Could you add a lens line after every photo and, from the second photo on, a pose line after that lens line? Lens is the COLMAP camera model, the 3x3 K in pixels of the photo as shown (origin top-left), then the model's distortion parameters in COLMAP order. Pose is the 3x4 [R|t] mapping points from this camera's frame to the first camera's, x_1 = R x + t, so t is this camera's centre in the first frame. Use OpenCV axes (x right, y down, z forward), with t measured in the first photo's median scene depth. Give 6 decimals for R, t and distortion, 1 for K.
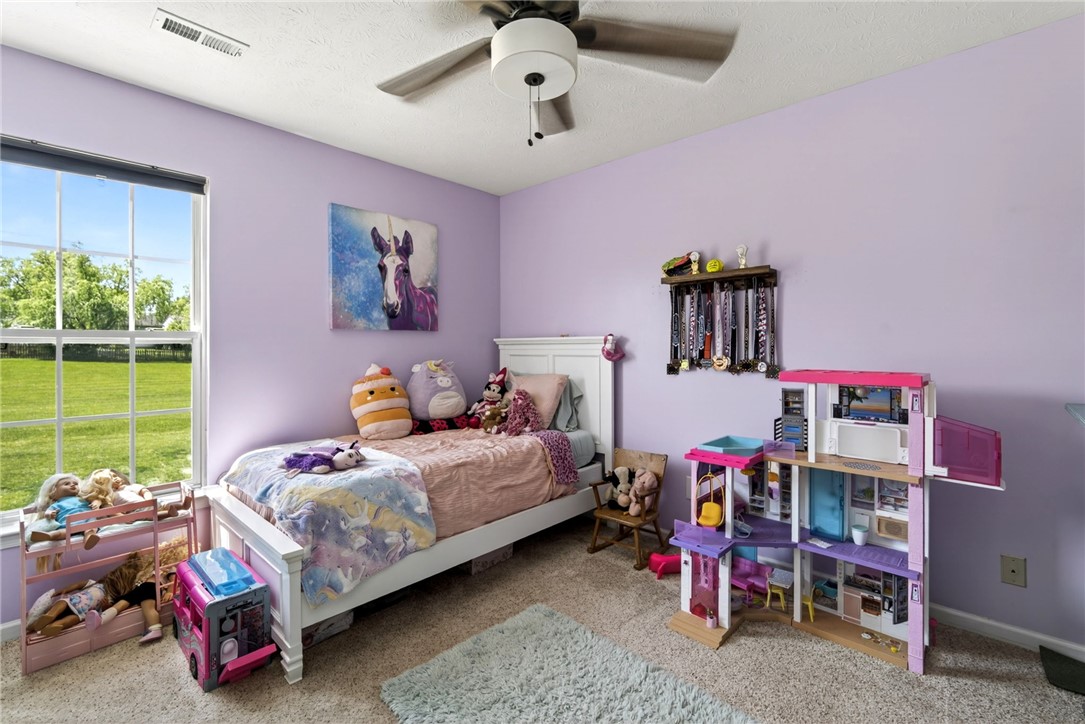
lens RADIAL K [[476.3, 0, 542.8], [0, 476.3, 352.2], [0, 0, 1]] dist [-0.011091, 0.002370]
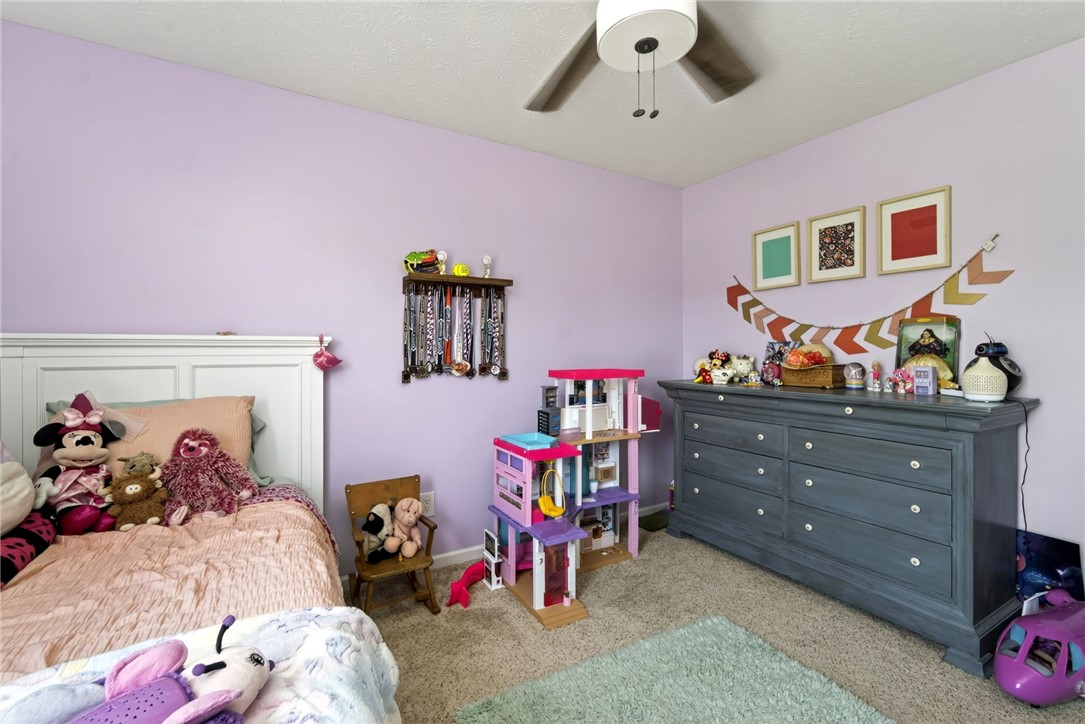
lens RADIAL K [[476.3, 0, 541.6], [0, 476.3, 356.8], [0, 0, 1]] dist [-0.011091, 0.002370]
pose [[0.284451, -0.005410, 0.958675, -0.562453], [0.012919, 0.999915, 0.001810, -0.000496], [-0.958603, 0.011870, 0.284497, 0.576884]]
